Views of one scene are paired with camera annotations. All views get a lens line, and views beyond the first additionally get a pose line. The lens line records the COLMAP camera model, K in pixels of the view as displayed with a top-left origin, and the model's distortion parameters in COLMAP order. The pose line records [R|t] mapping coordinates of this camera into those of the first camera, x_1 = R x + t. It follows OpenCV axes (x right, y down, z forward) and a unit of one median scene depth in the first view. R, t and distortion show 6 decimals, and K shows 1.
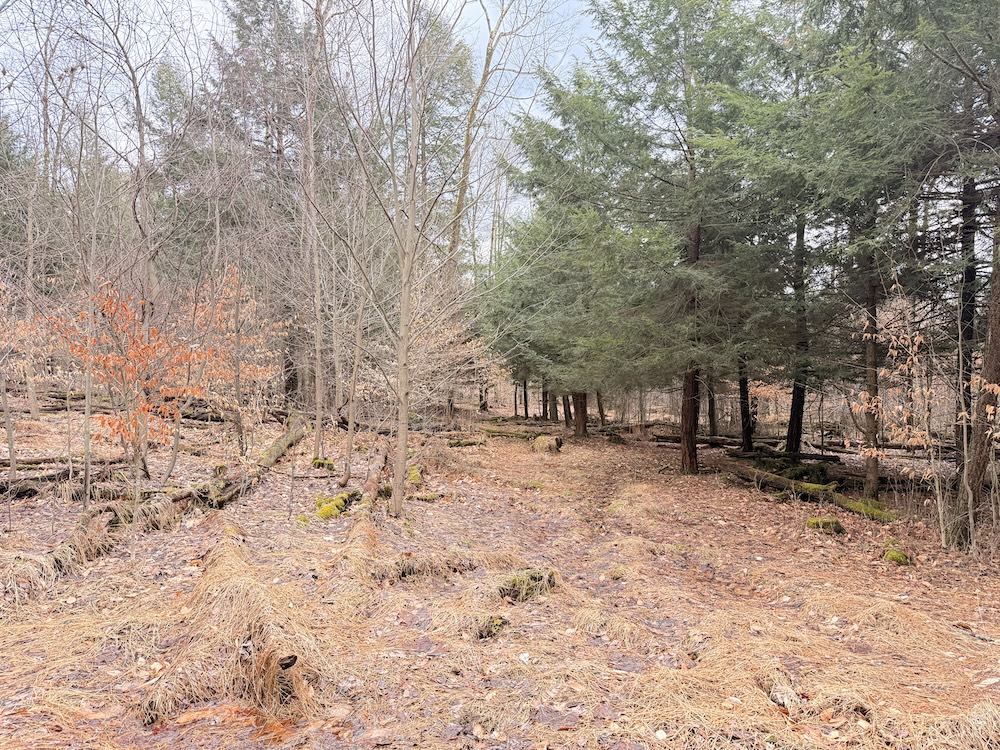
lens RADIAL K [[701.6, 0, 502.6], [0, 701.6, 376.2], [0, 0, 1]] dist [0.011887, -0.004957]
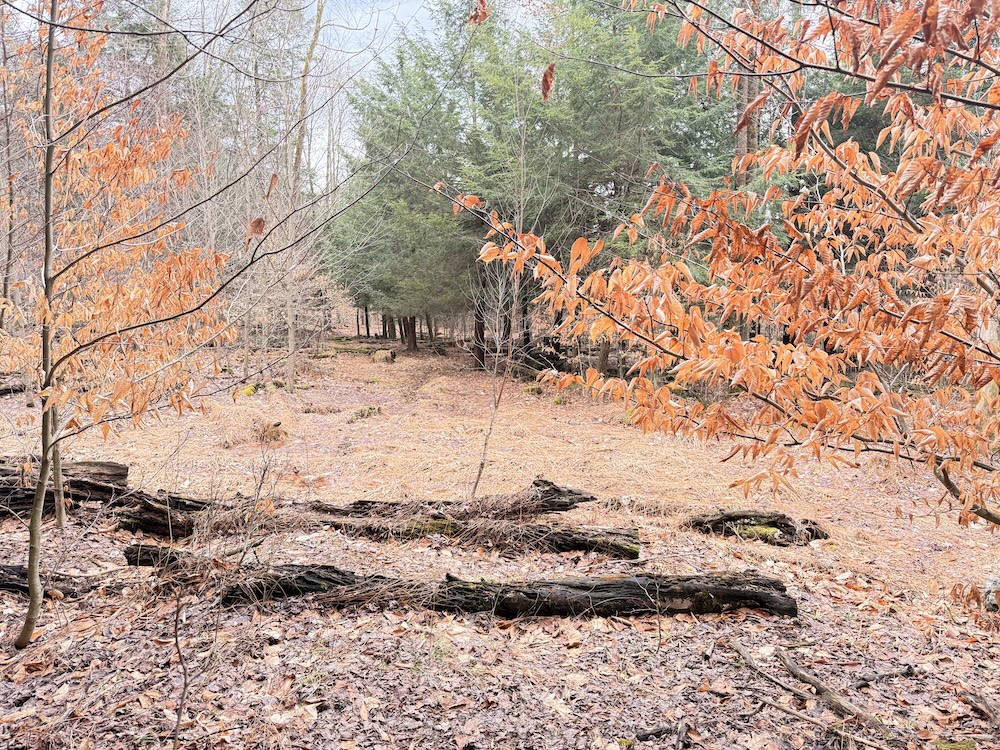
lens RADIAL K [[701.6, 0, 507.5], [0, 701.6, 380.4], [0, 0, 1]] dist [0.011887, -0.004957]
pose [[0.973878, -0.034683, 0.224407, -0.006561], [0.007245, 0.992509, 0.121954, -0.014000], [-0.226956, -0.117142, 0.966834, -0.283805]]
